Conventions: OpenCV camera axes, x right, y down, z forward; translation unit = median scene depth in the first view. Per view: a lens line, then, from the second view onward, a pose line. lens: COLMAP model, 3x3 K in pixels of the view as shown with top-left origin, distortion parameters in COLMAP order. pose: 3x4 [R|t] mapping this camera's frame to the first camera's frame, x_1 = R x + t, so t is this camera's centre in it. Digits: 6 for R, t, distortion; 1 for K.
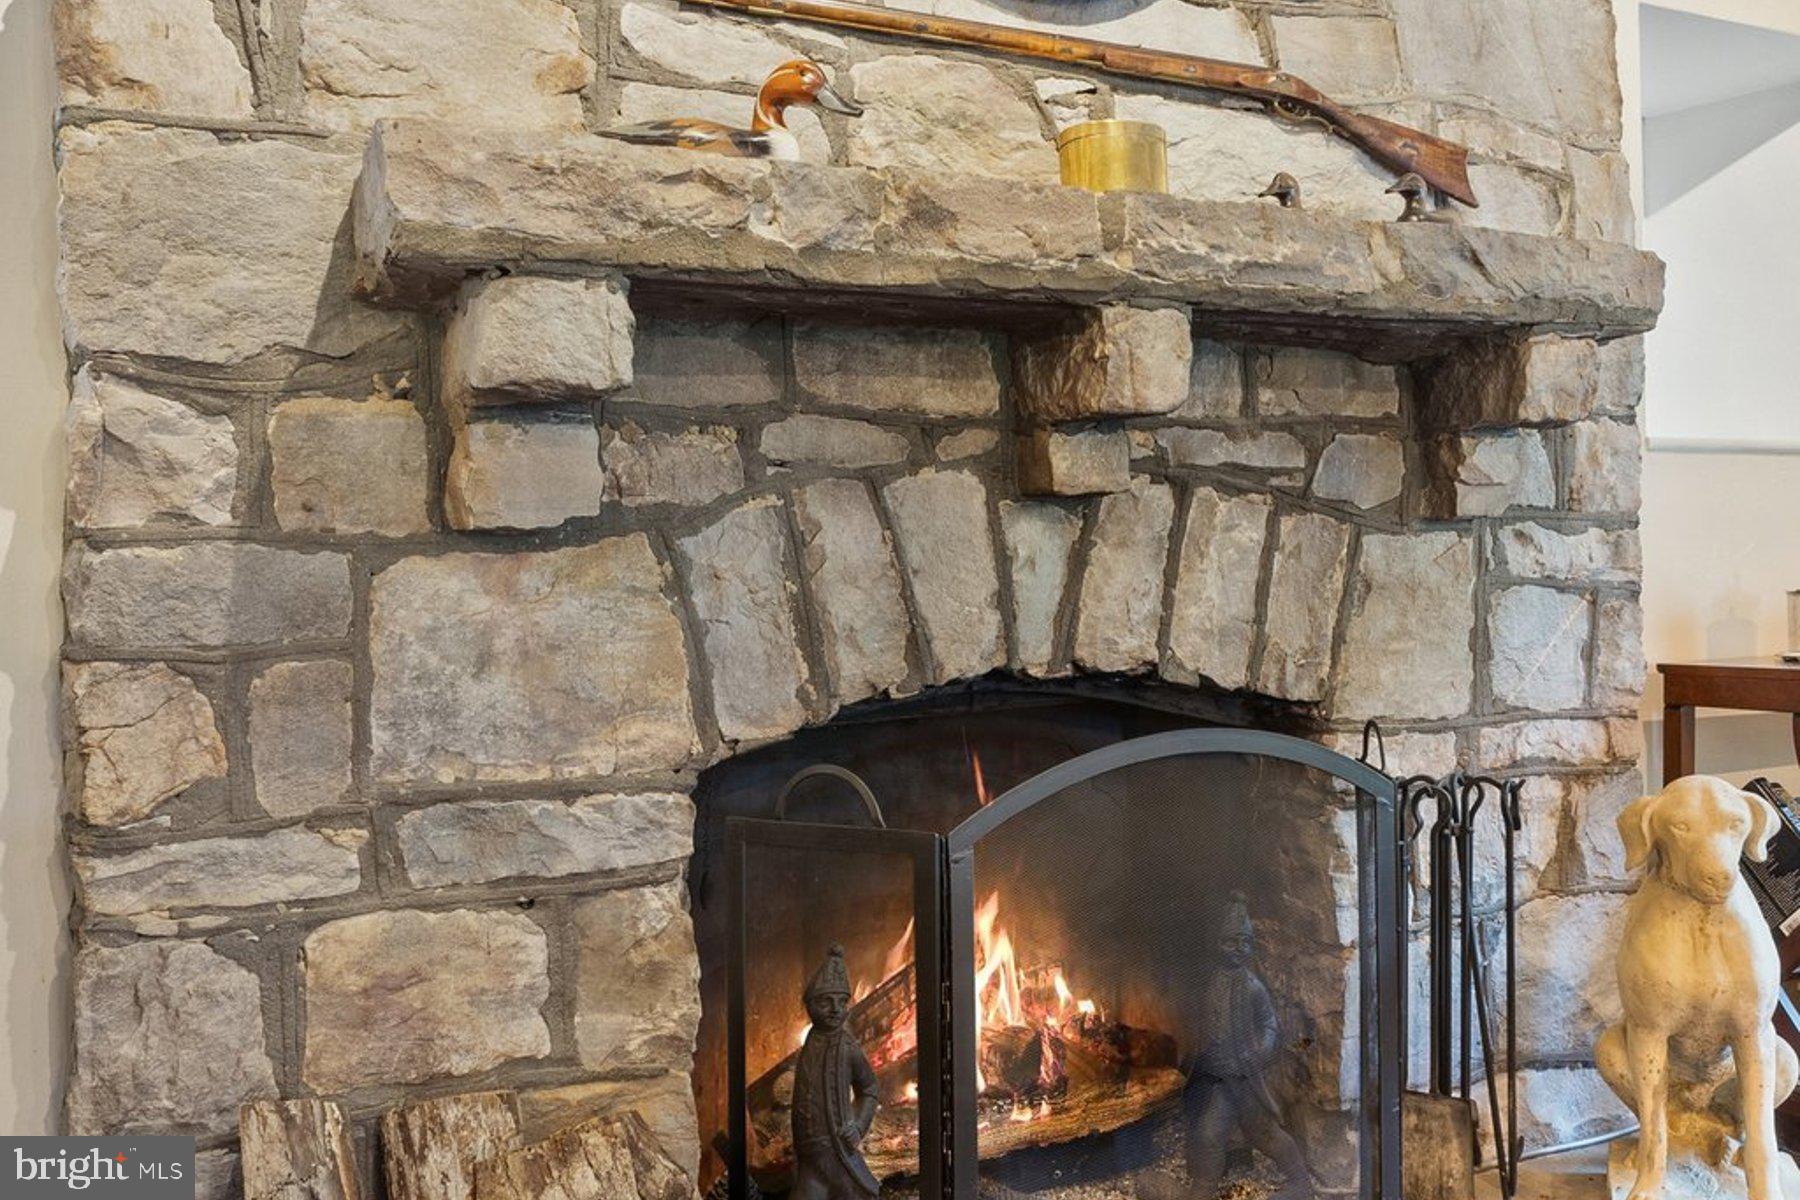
lens RADIAL K [[1498.3, 0, 901.0], [0, 1498.3, 589.1], [0, 0, 1]] dist [-0.002019, 0.001034]
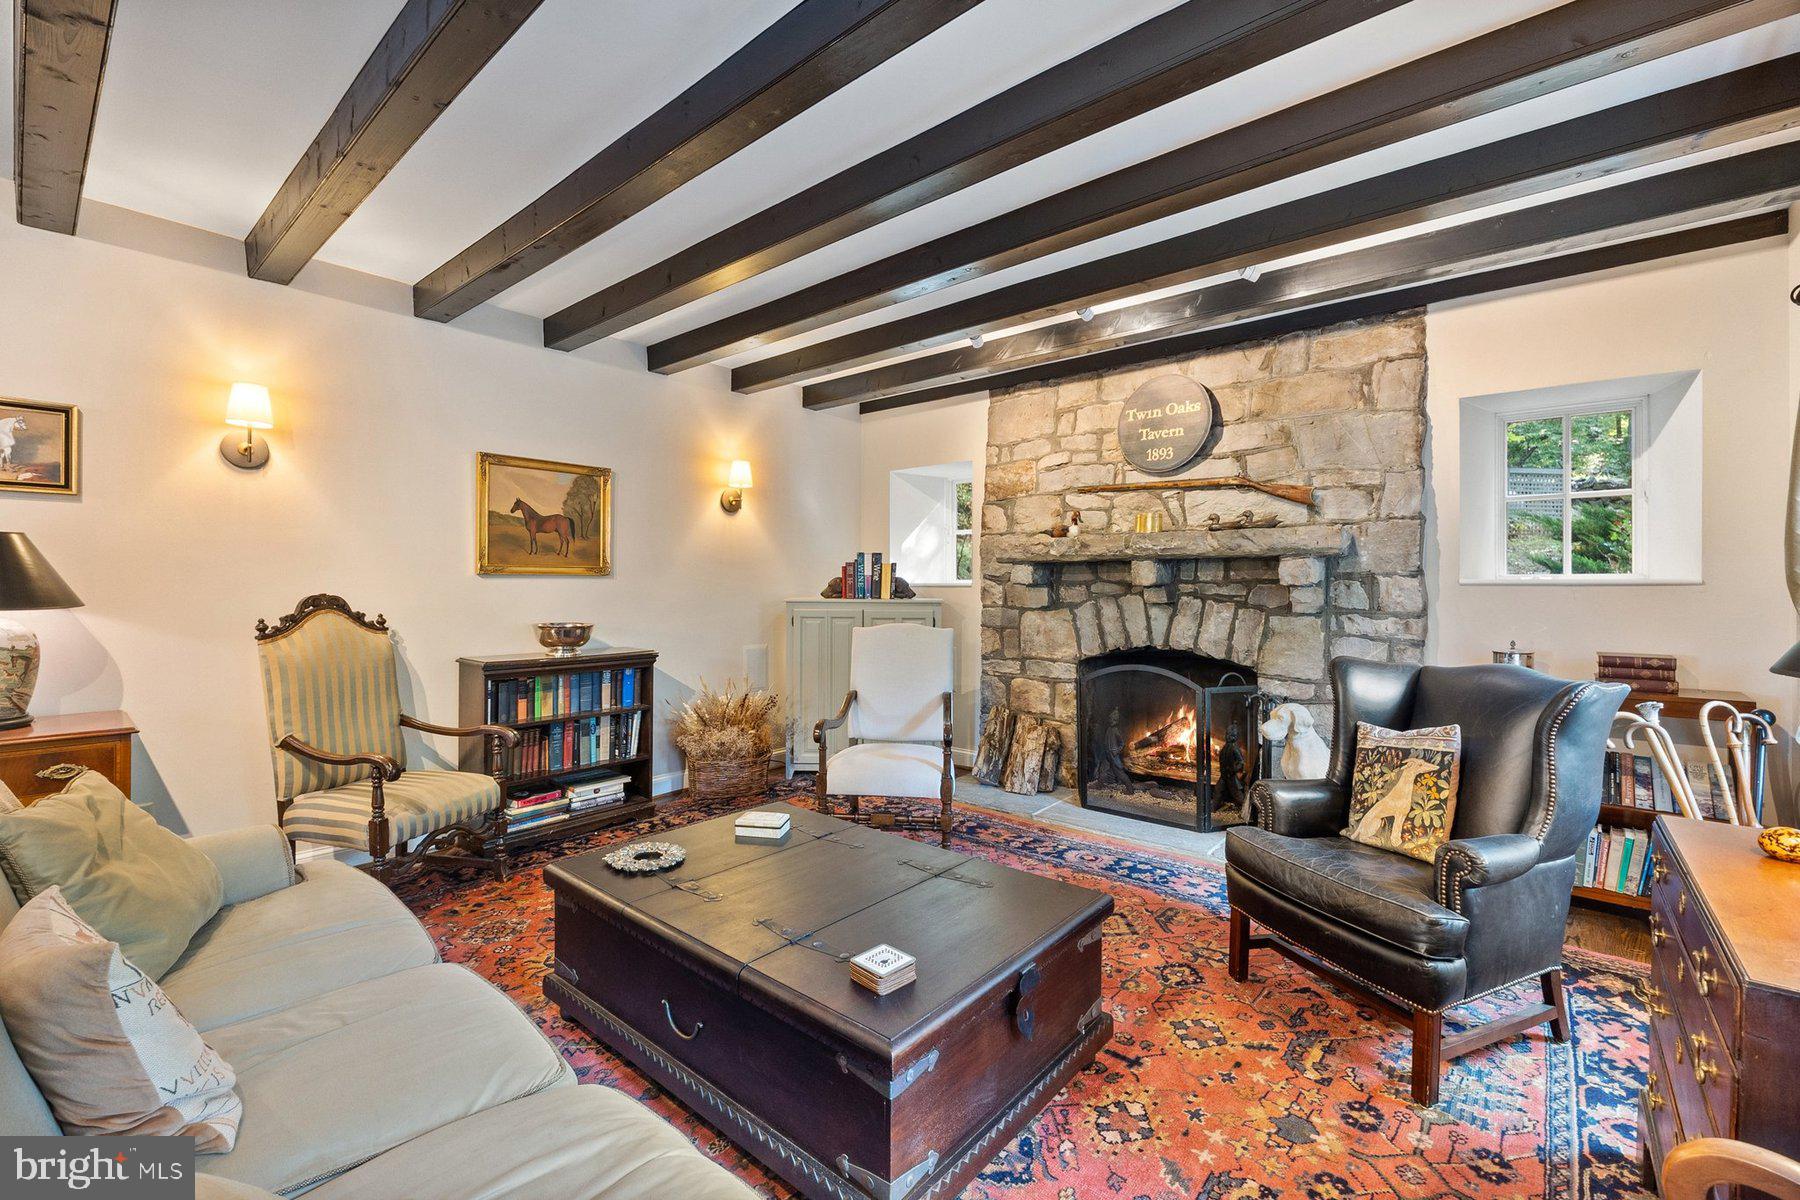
lens RADIAL K [[764.8, 0, 895.4], [0, 764.8, 589.2], [0, 0, 1]] dist [-0.004168, -0.000431]
pose [[0.393228, 0.035707, -0.918747, 1.749990], [-0.006650, 0.999330, 0.035992, -0.172733], [0.919417, -0.008044, 0.393202, -0.424124]]
